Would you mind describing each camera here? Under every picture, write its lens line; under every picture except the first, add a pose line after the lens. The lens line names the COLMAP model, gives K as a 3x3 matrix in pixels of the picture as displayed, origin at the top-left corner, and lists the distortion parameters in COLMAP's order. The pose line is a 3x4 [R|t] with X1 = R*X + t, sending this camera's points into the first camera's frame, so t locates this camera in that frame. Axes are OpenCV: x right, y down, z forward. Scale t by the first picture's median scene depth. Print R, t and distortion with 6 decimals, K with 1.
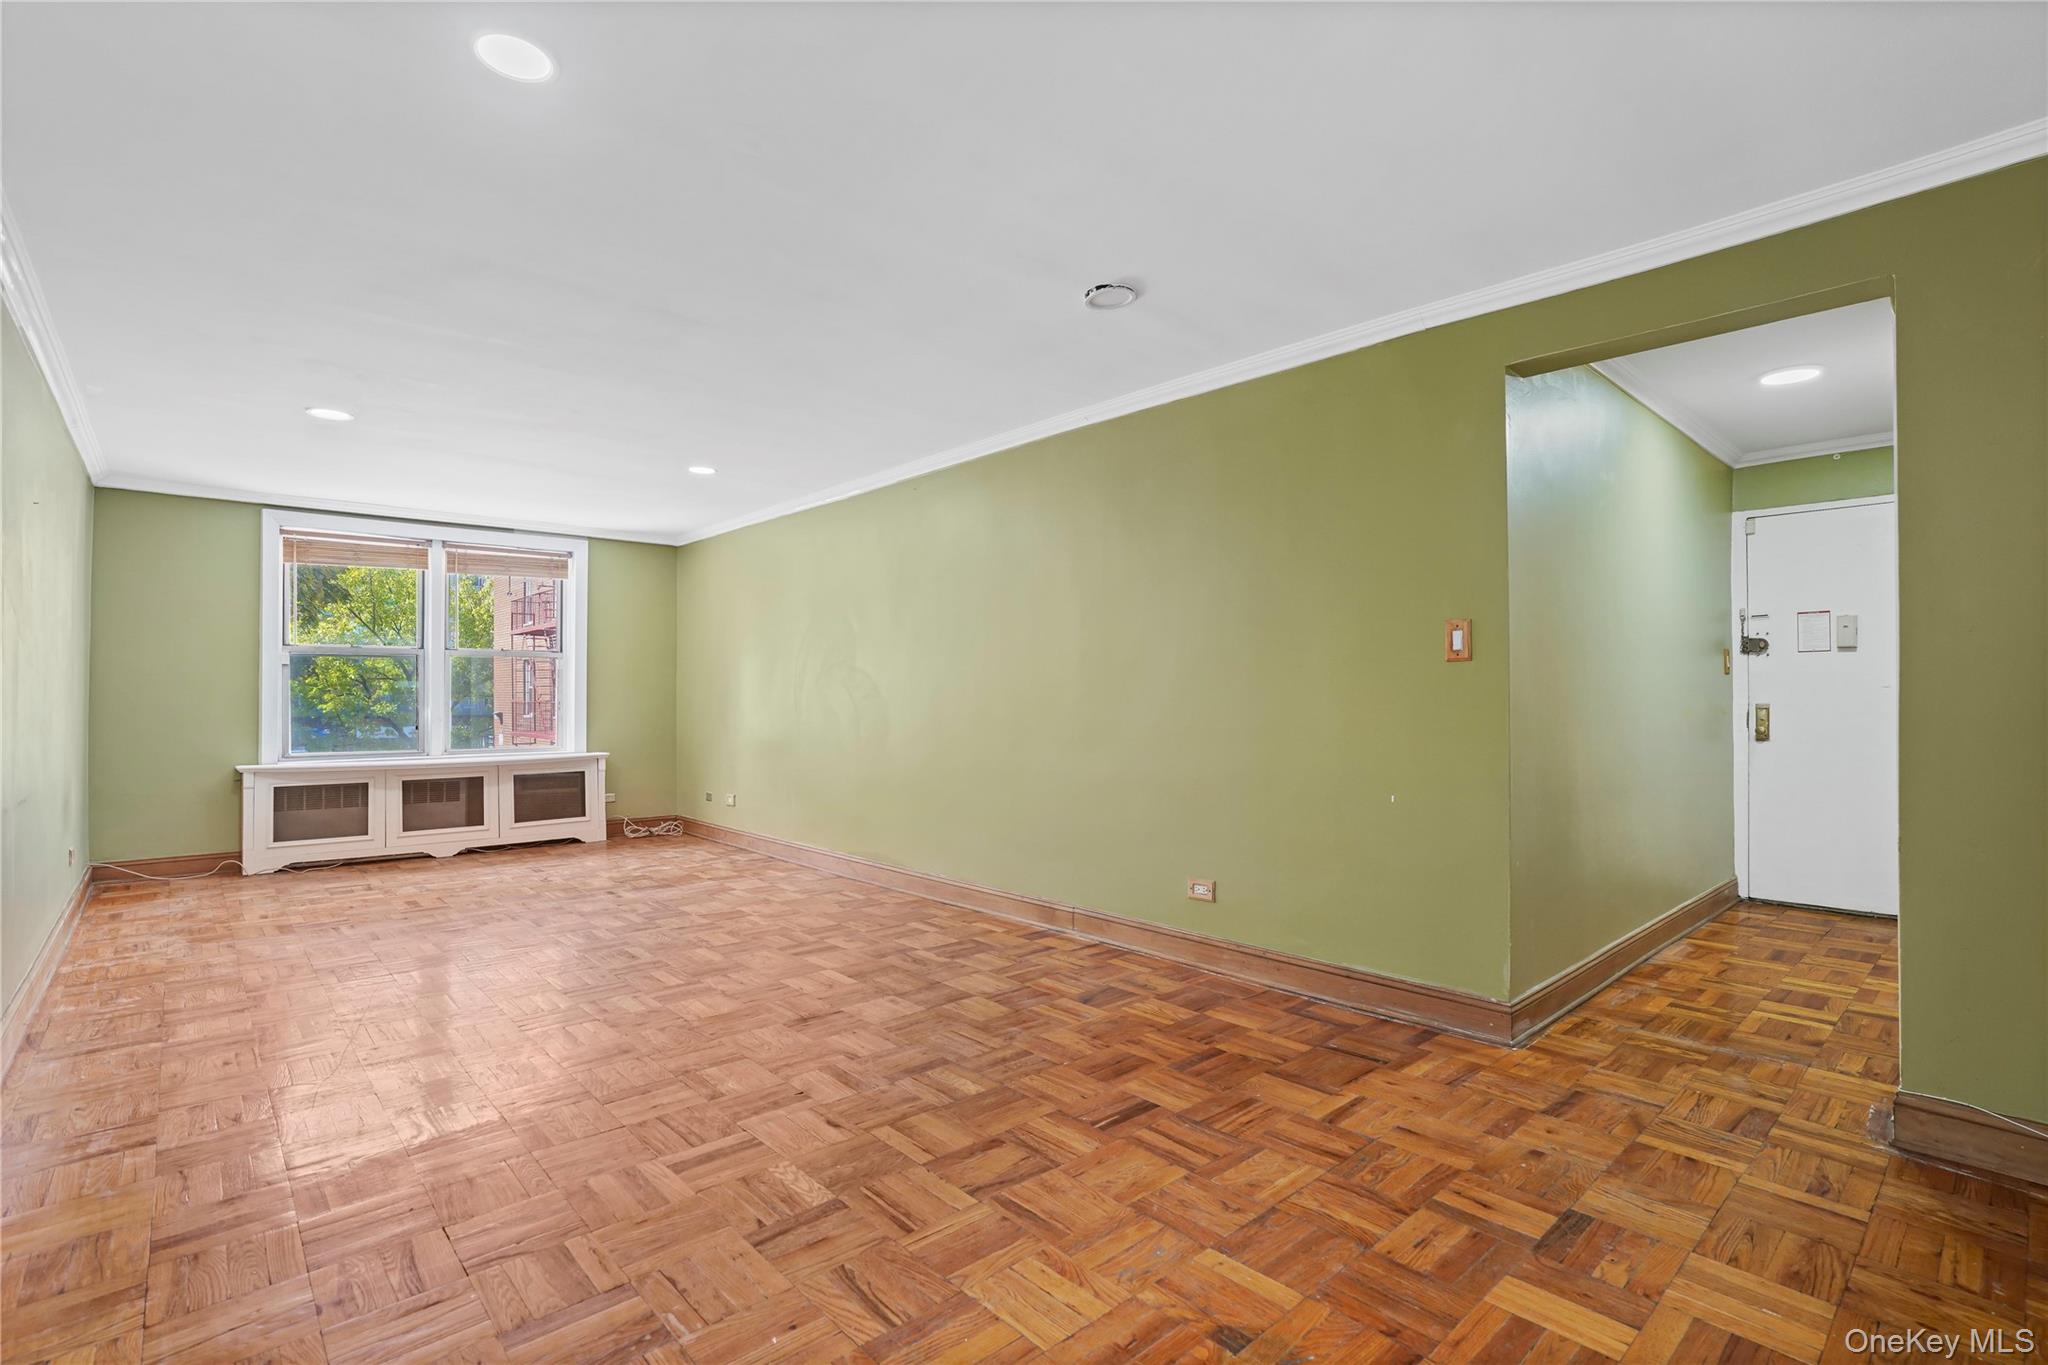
lens RADIAL K [[968.1, 0, 1043.4], [0, 968.1, 692.5], [0, 0, 1]] dist [-0.059566, 0.029709]
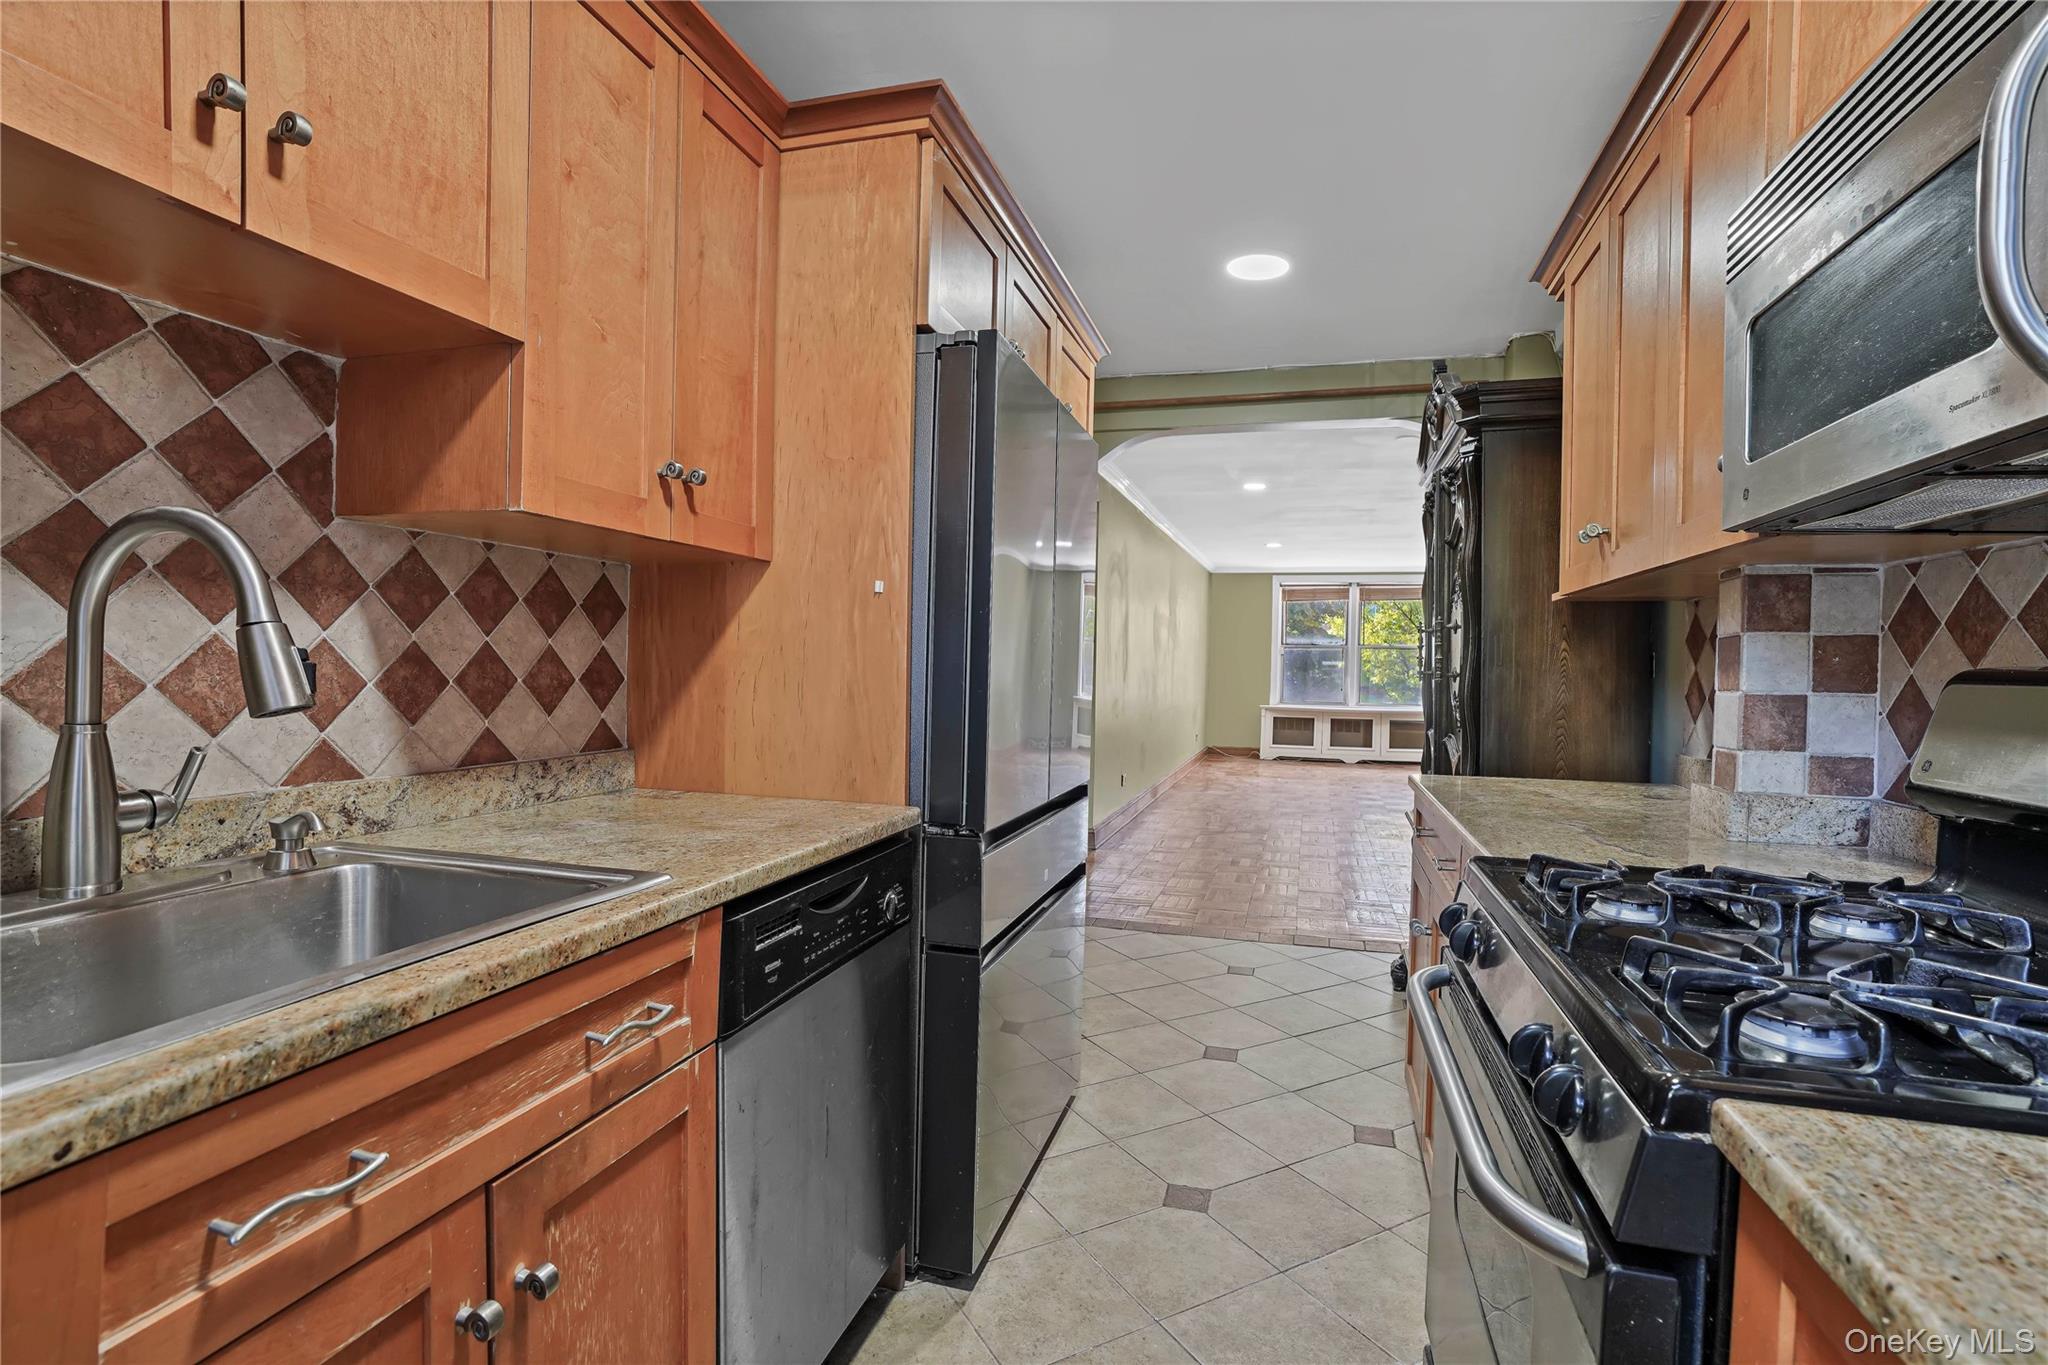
lens RADIAL K [[957.6, 0, 1037.0], [0, 957.6, 680.7], [0, 0, 1]] dist [-0.059054, 0.028654]
pose [[0.518555, 0.025800, -0.854655, 0.741039], [-0.015980, 0.999663, 0.020482, -0.009363], [0.854895, 0.003036, 0.518793, -0.541277]]
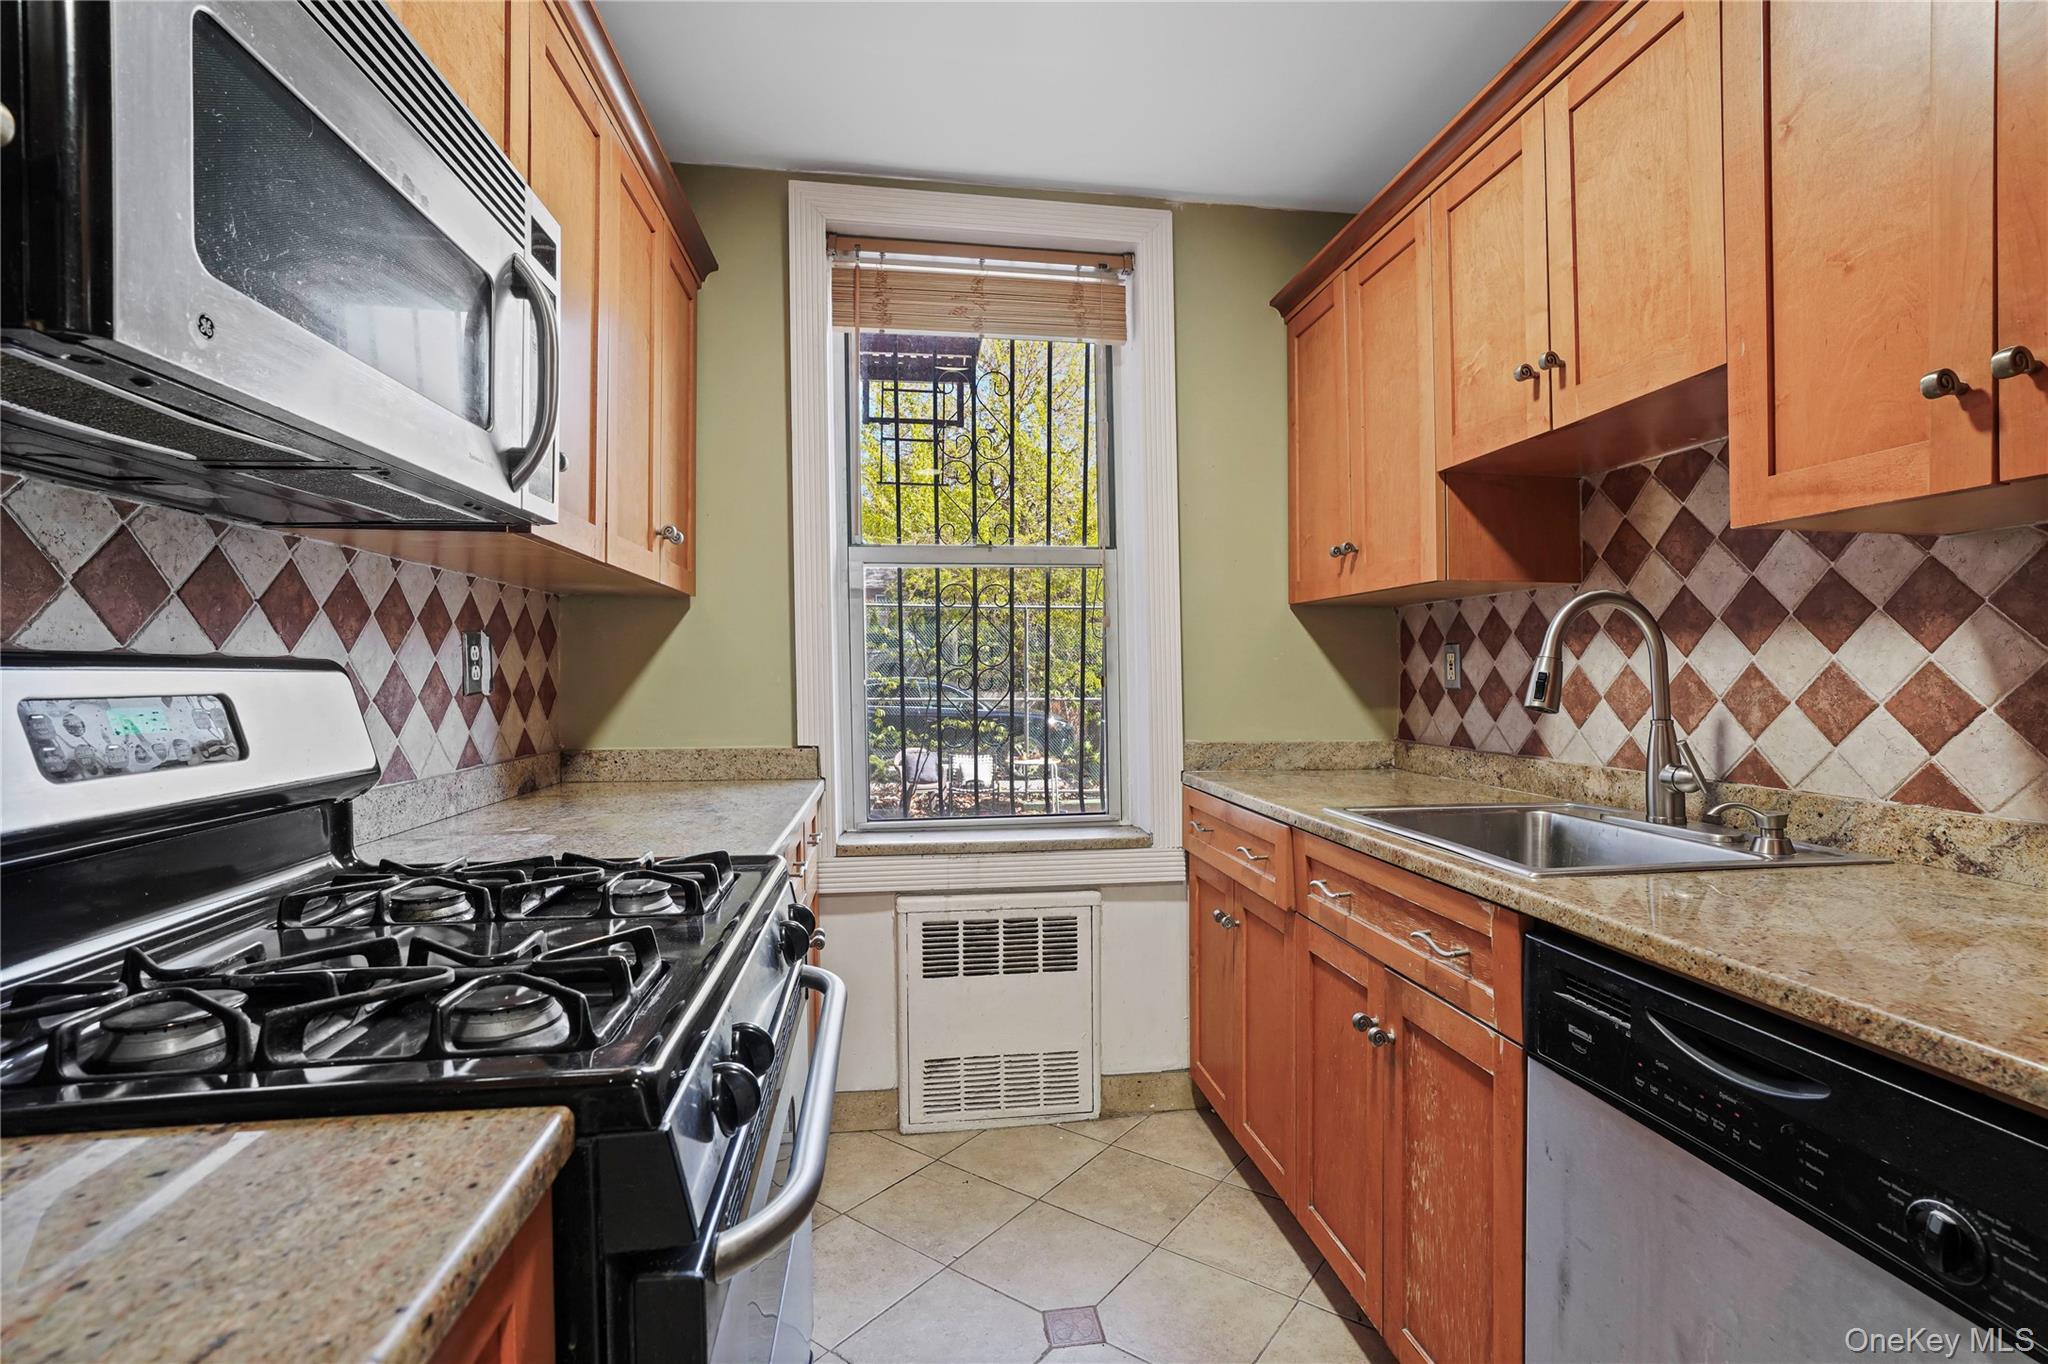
lens RADIAL K [[971.3, 0, 1070.9], [0, 971.3, 677.3], [0, 0, 1]] dist [-0.062566, 0.029730]
pose [[-0.838032, 0.000297, 0.545621, 0.518772], [-0.001086, 0.999997, -0.002213, -0.007644], [-0.545620, -0.002448, -0.838029, -0.283113]]
